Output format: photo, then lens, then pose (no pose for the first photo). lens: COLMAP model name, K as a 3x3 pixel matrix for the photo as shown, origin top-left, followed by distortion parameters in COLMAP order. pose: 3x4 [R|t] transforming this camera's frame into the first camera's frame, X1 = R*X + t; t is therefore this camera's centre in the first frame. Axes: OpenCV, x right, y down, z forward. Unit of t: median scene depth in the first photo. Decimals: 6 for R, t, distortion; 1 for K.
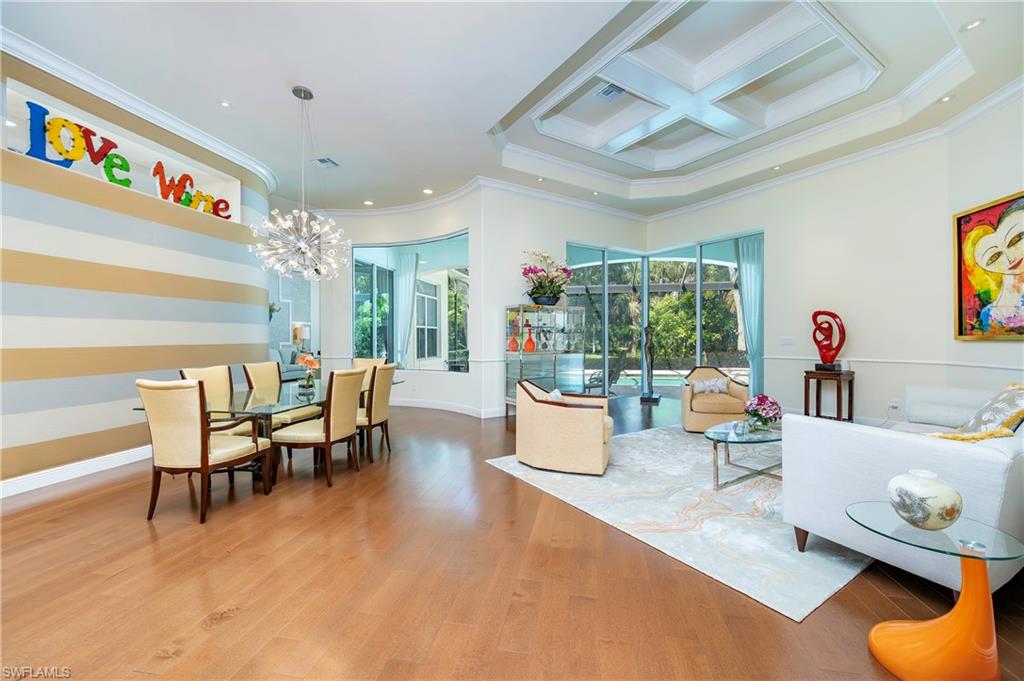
lens RADIAL K [[404.7, 0, 512.0], [0, 404.7, 340.5], [0, 0, 1]] dist [-0.001064, -0.000190]
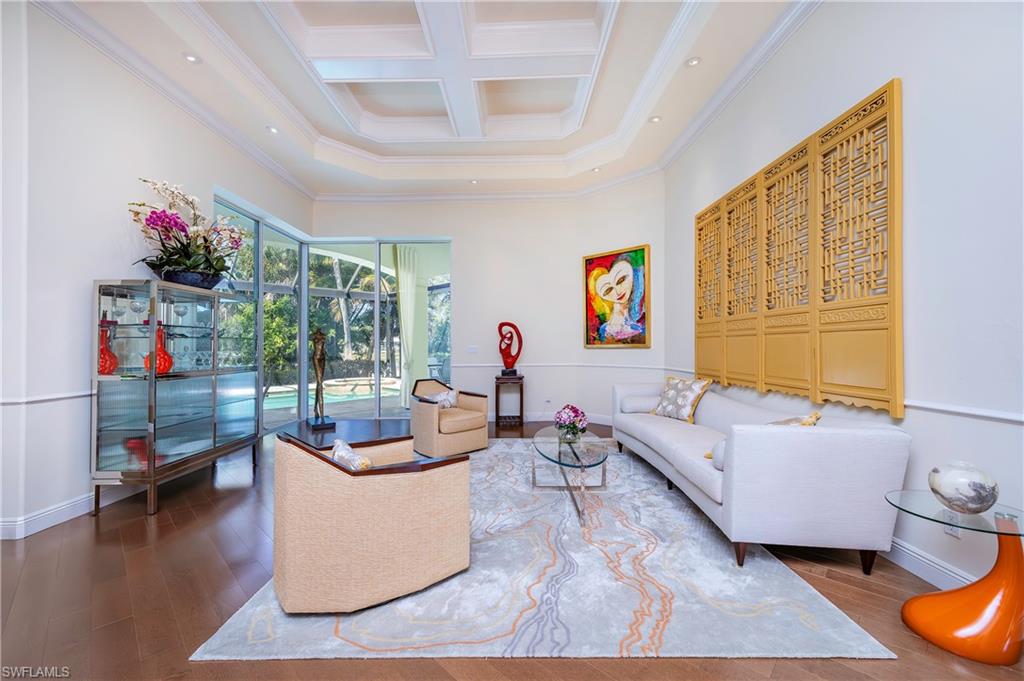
lens RADIAL K [[405.7, 0, 512.0], [0, 405.7, 344.1], [0, 0, 1]] dist [0.000287, 0.000001]
pose [[0.549872, 0.004284, 0.835238, -0.205000], [0.008458, 0.999907, -0.010697, -0.000972], [-0.835206, 0.012946, 0.549785, 0.471756]]
